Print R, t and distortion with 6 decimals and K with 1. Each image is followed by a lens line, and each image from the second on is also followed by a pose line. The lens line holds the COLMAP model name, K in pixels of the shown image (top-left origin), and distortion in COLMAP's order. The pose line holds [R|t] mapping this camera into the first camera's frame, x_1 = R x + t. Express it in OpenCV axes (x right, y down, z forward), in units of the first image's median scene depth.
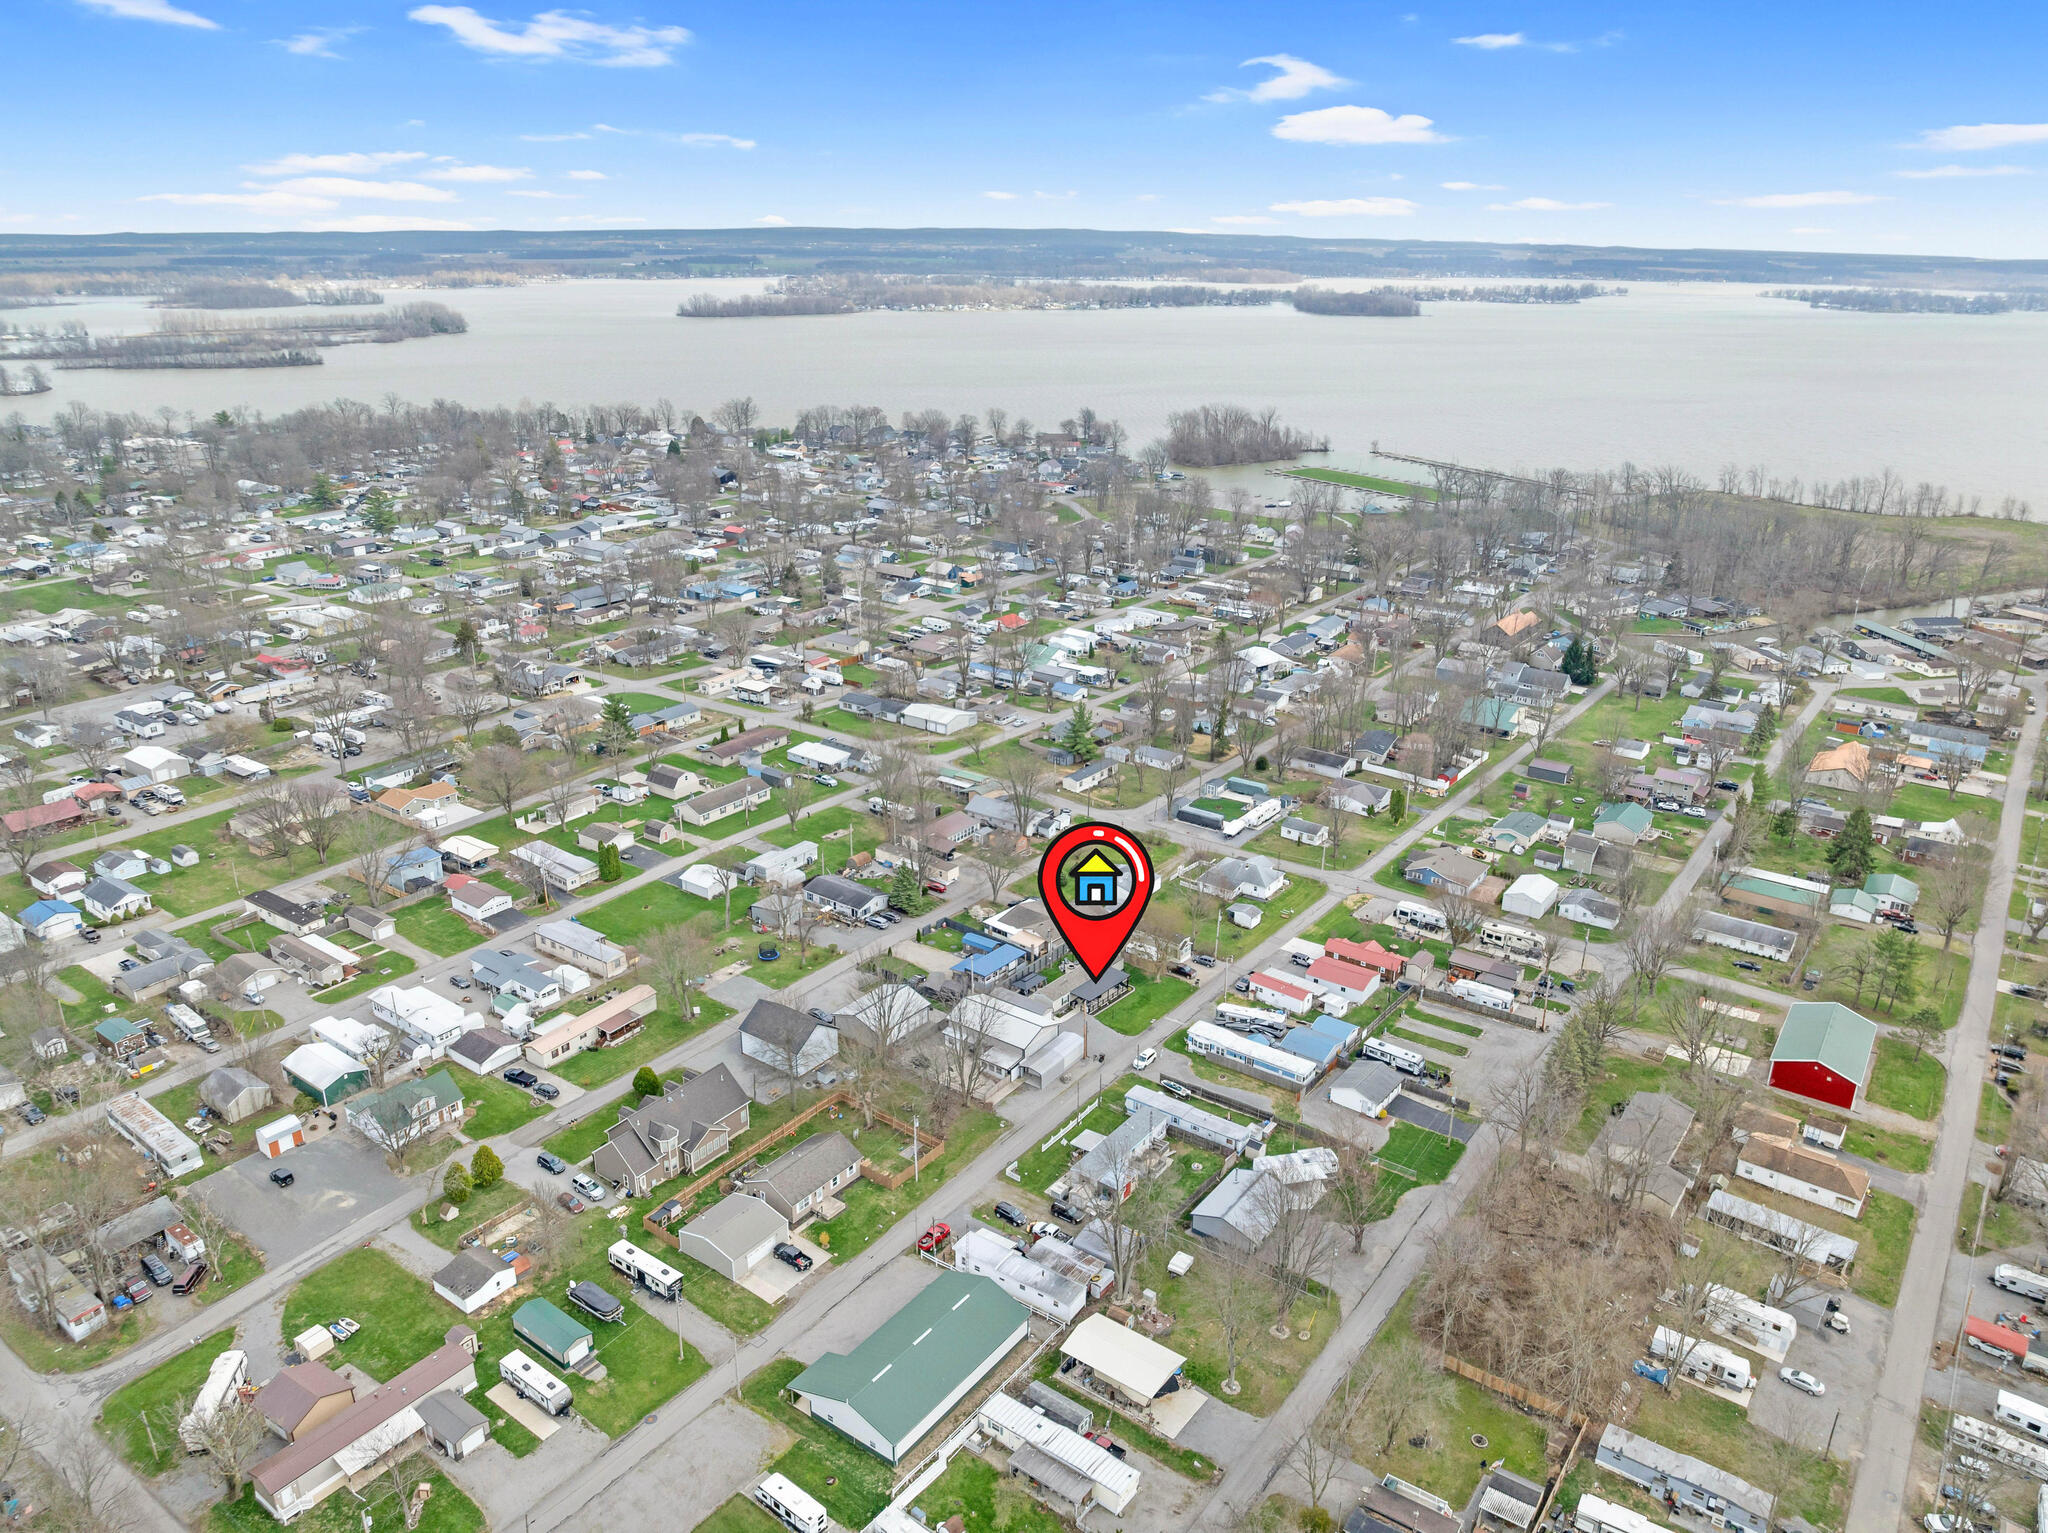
lens RADIAL K [[1447.2, 0, 1024.0], [0, 1447.2, 766.5], [0, 0, 1]] dist [-0.030733, 0.000006]
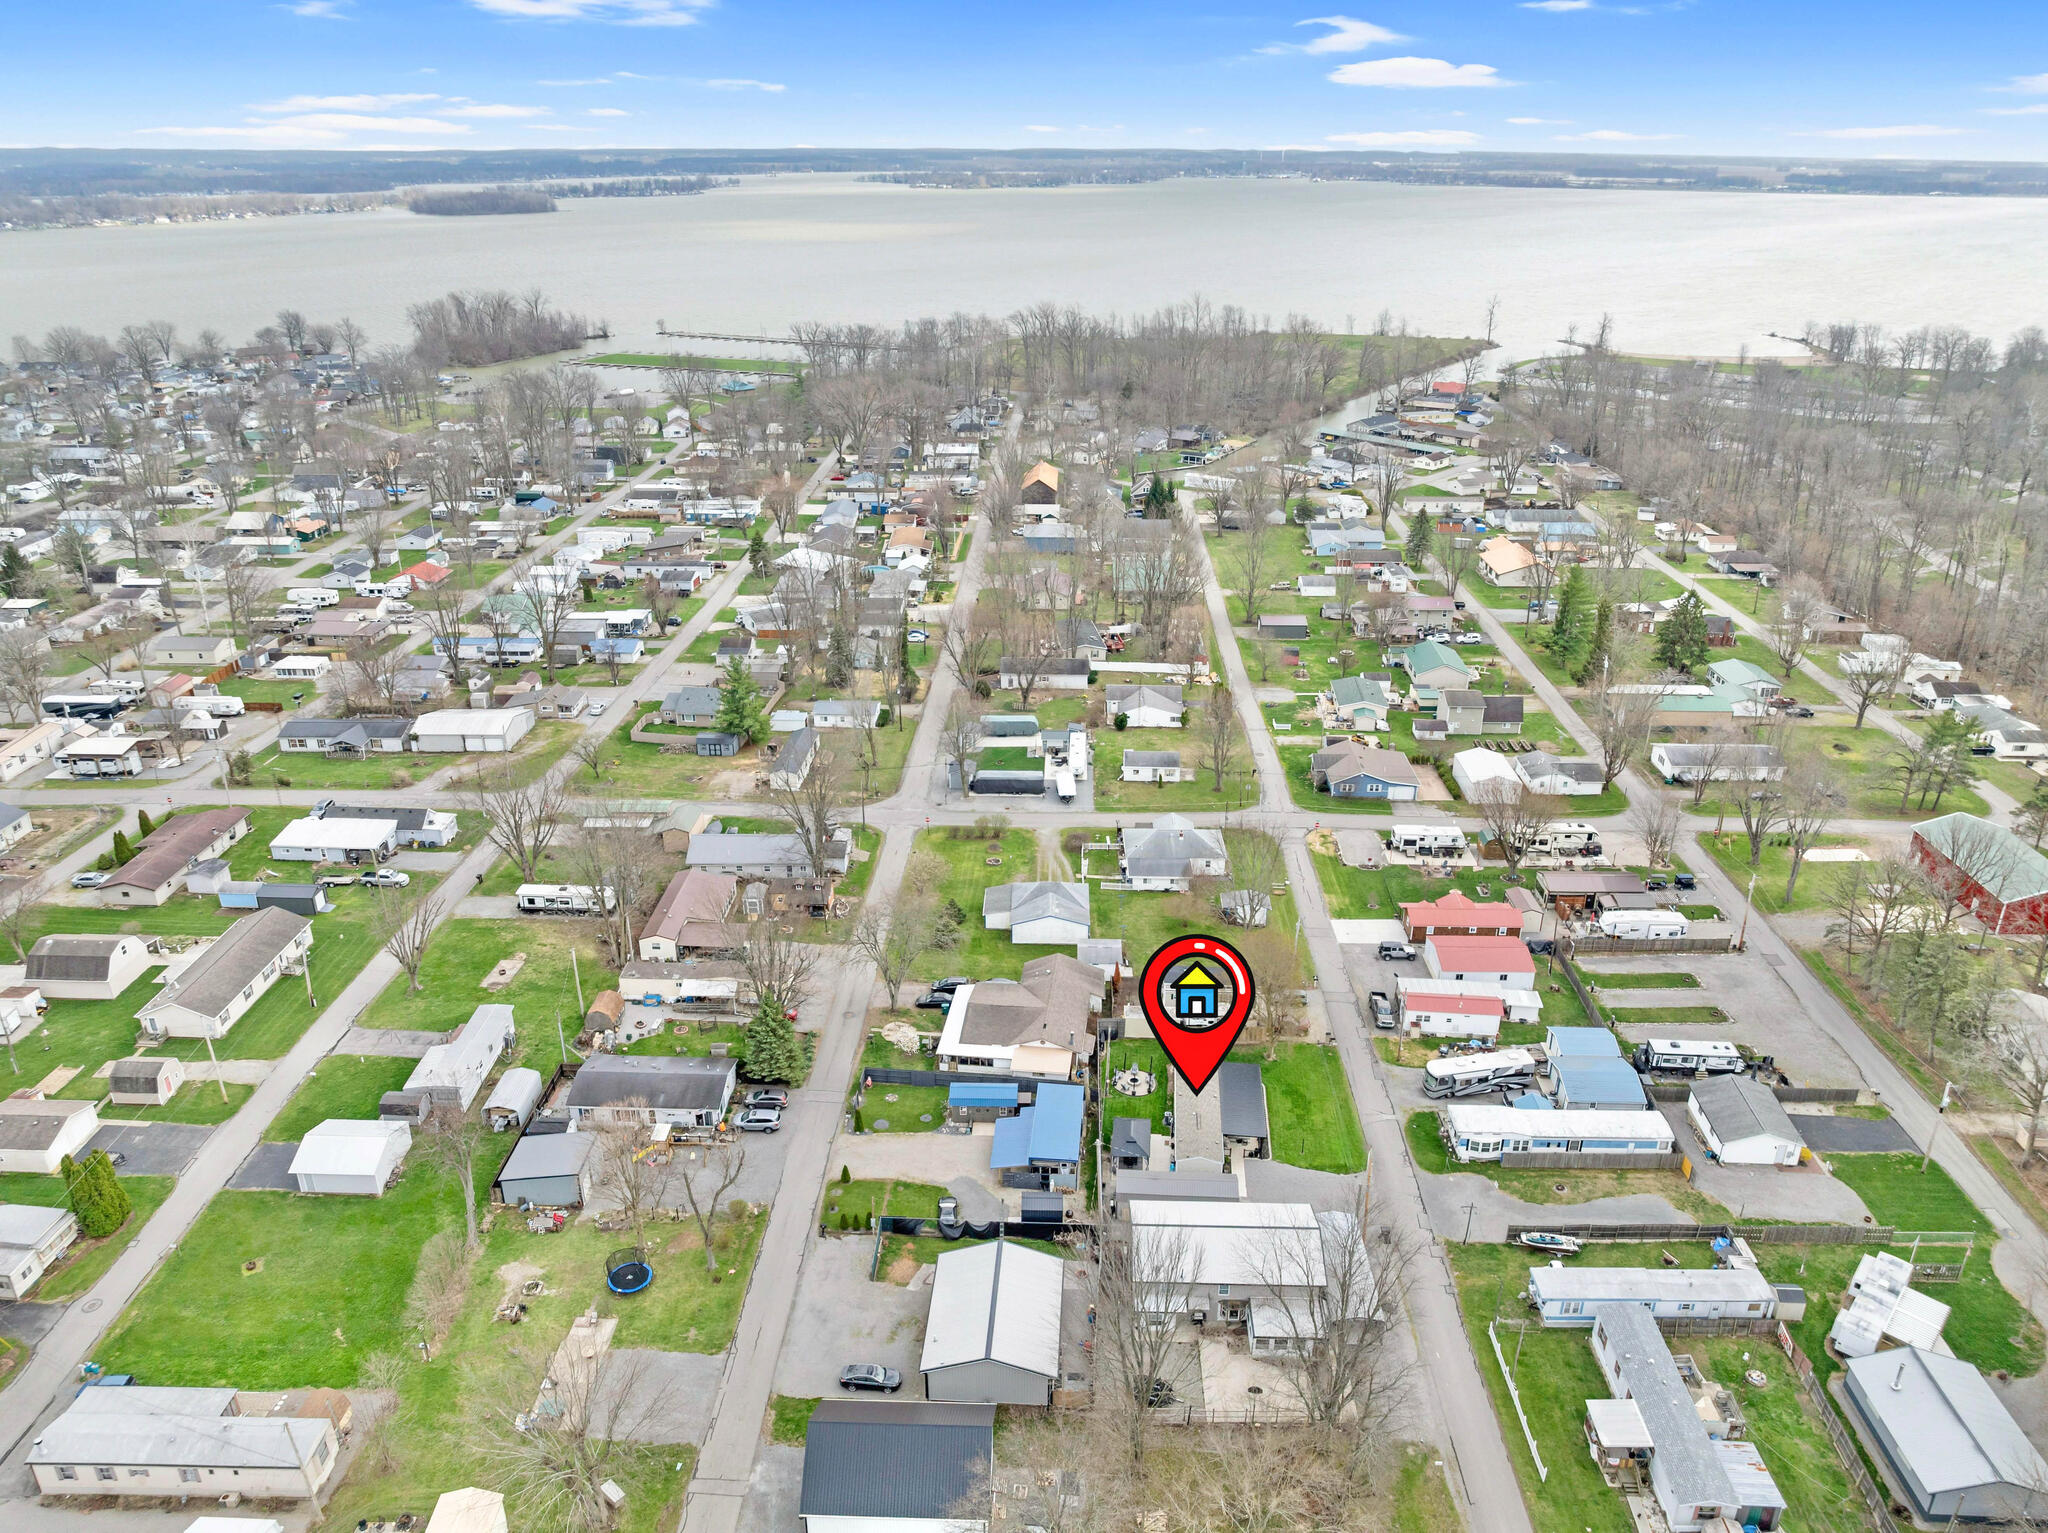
lens RADIAL K [[1451.8, 0, 1024.0], [0, 1451.8, 766.5], [0, 0, 1]] dist [-0.051434, 0.029195]
pose [[0.830366, -0.232239, 0.506516, -0.216961], [0.204246, 0.972594, 0.111103, -0.046323], [-0.518437, 0.011198, 0.855043, 0.427796]]
